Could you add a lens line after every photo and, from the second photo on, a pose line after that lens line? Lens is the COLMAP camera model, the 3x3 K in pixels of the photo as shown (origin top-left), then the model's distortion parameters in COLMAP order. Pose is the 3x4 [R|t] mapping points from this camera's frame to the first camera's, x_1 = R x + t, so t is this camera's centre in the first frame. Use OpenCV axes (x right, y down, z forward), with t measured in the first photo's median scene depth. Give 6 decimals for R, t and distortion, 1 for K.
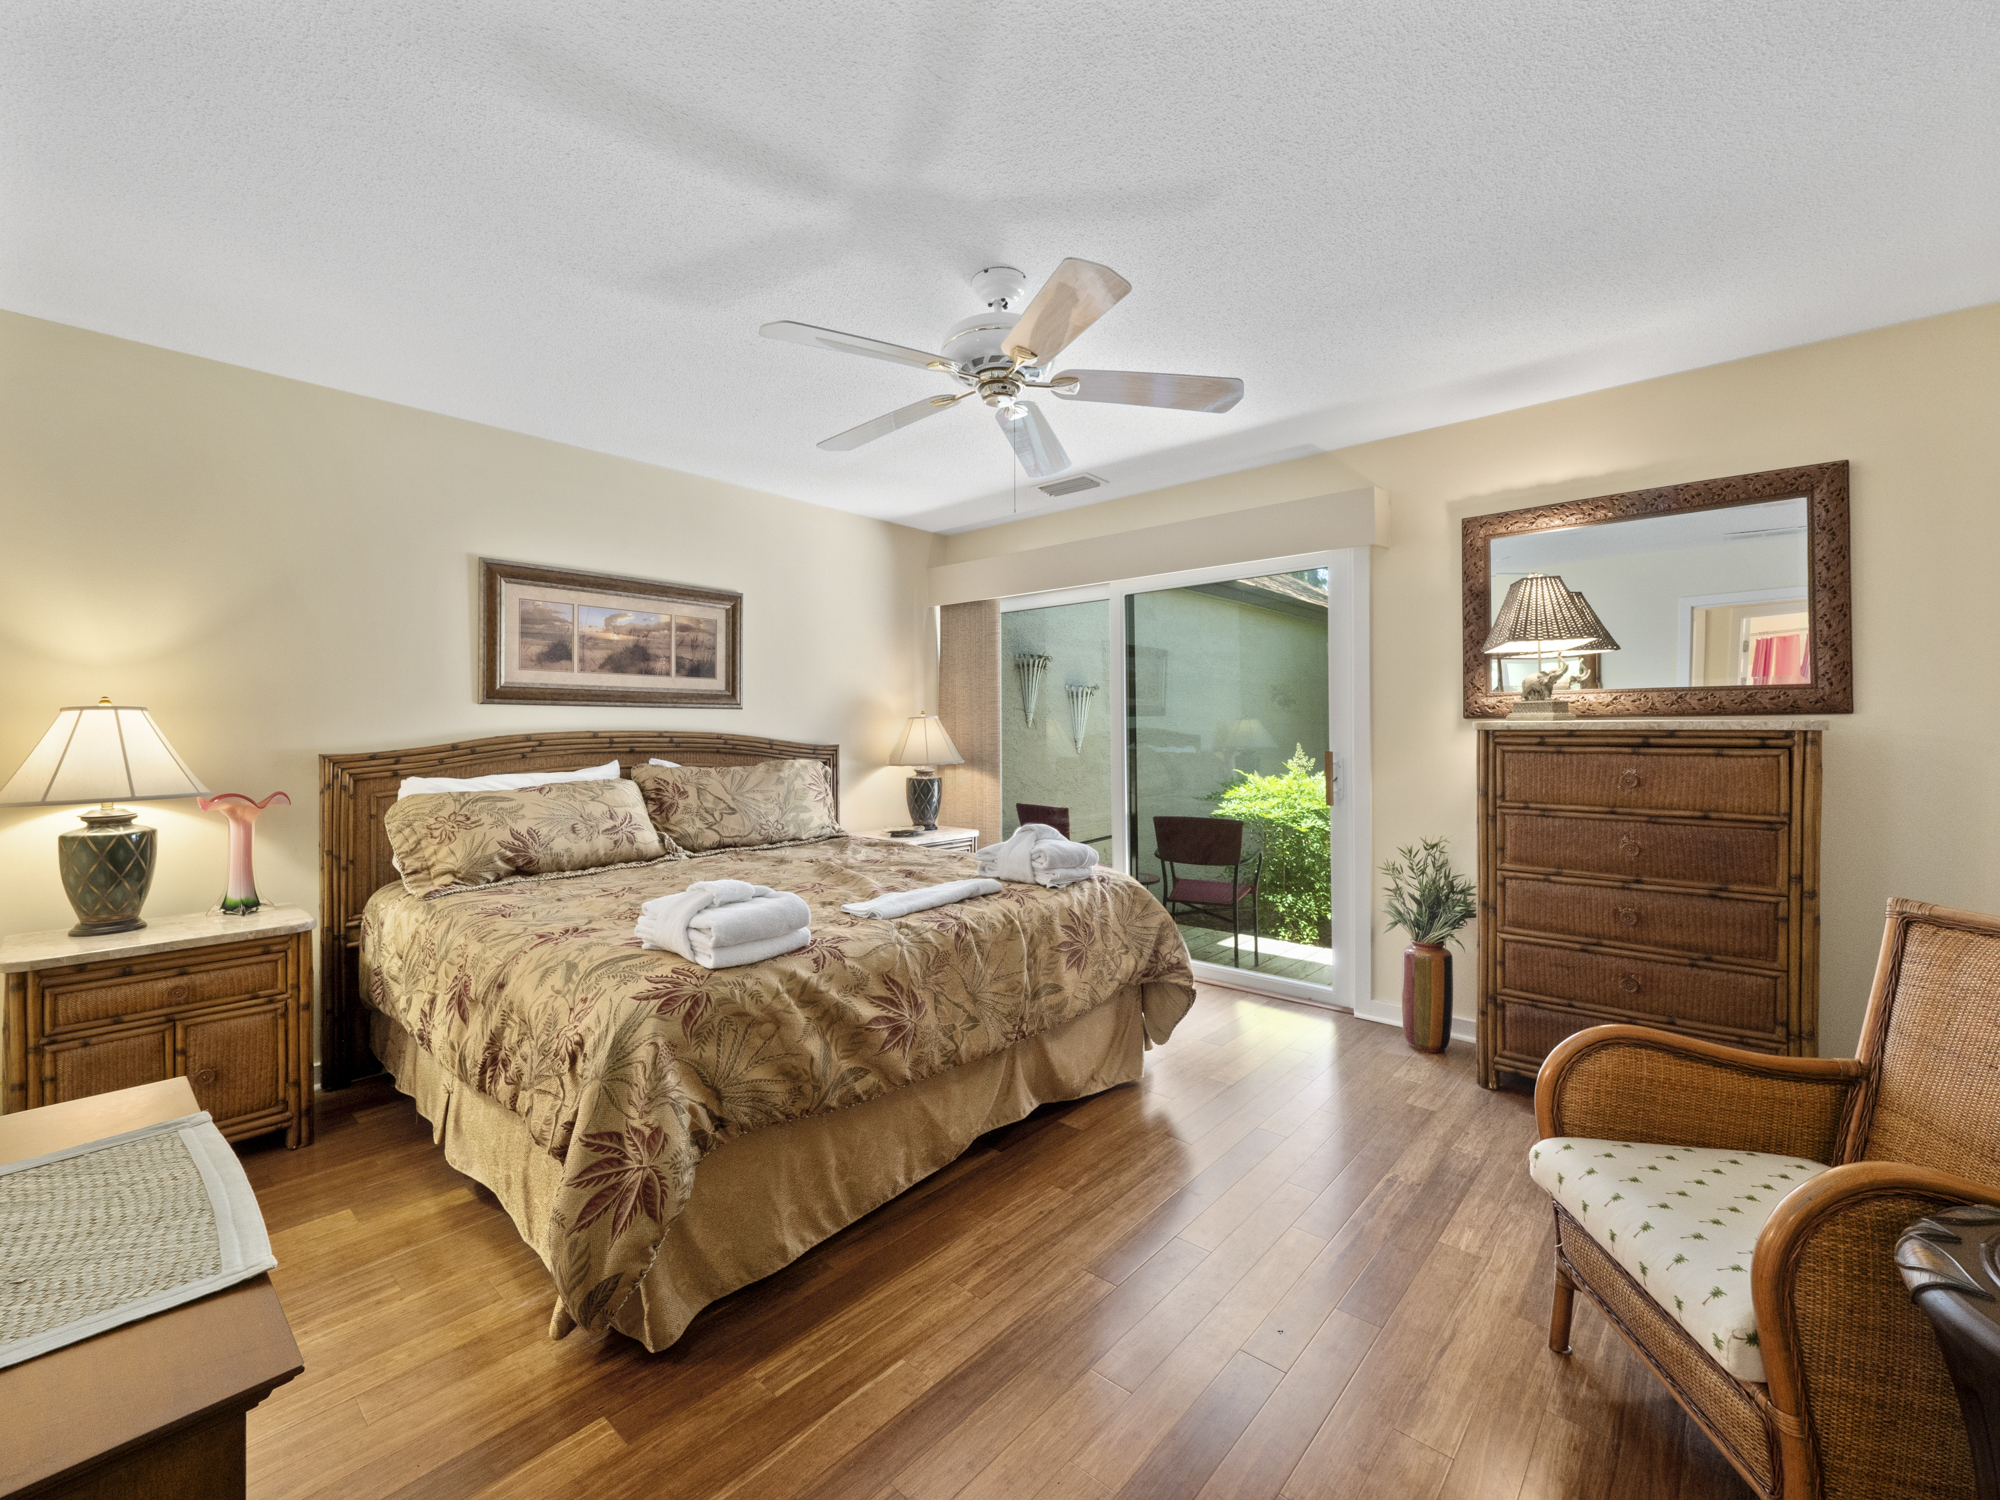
lens RADIAL K [[836.4, 0, 979.1], [0, 836.4, 727.0], [0, 0, 1]] dist [0.000495, -0.000098]
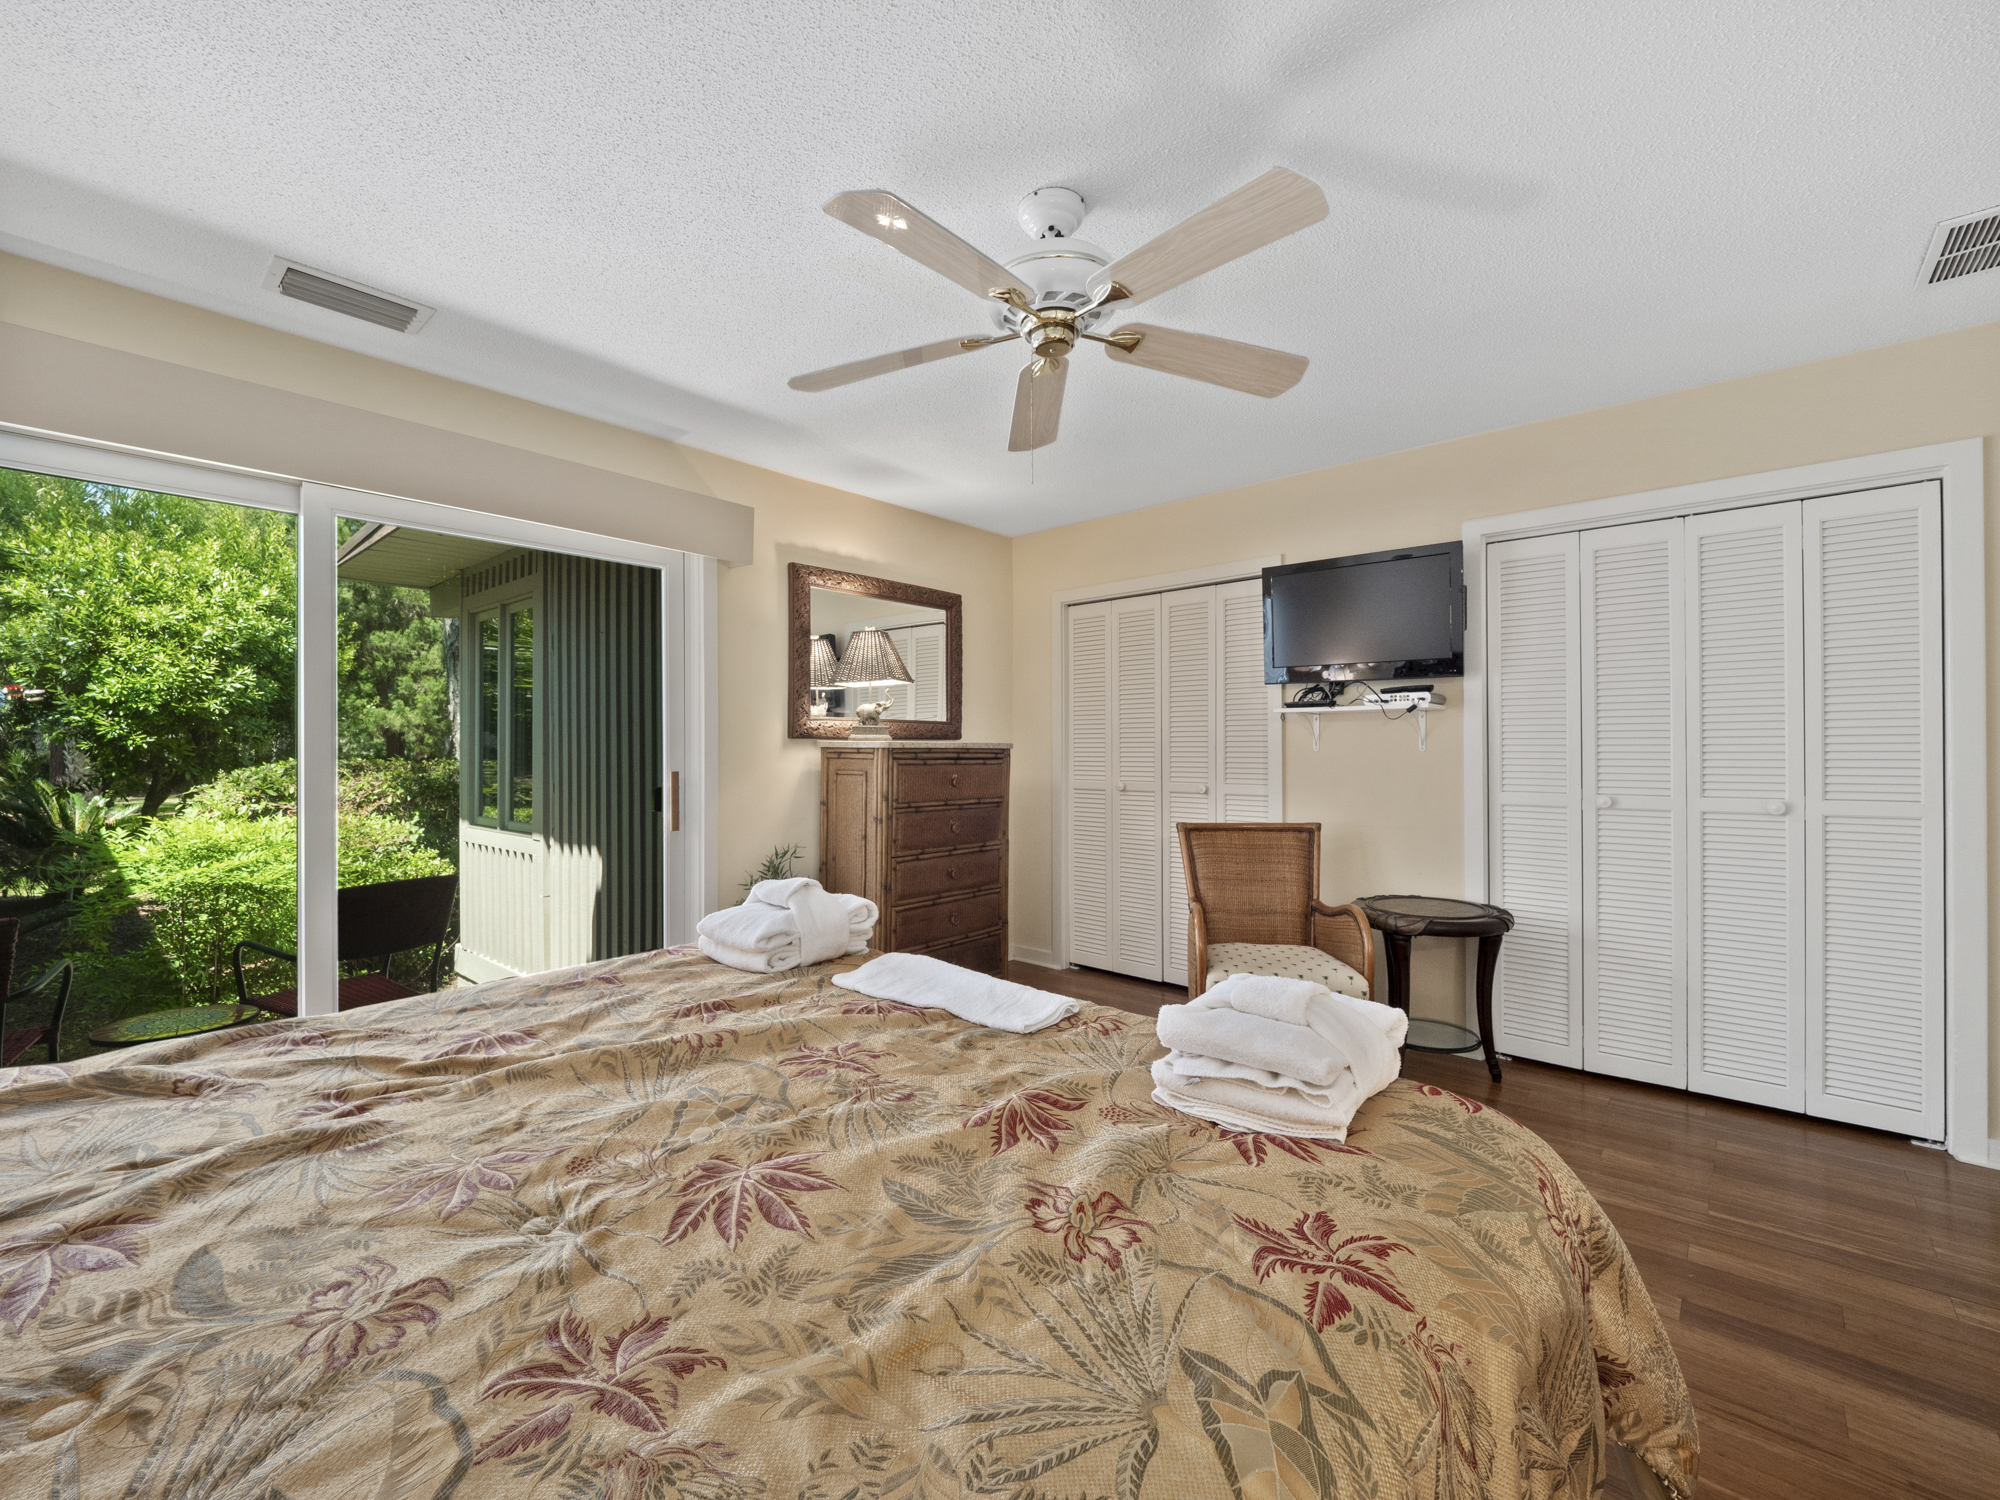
lens RADIAL K [[842.4, 0, 1000.0], [0, 842.4, 750.0], [0, 0, 1]] dist [0.001417, -0.000062]
pose [[-0.028059, 0.000787, 0.999606, -0.654334], [0.000279, 1.000000, -0.000779, 0.007335], [-0.999606, 0.000257, -0.028060, 0.867556]]
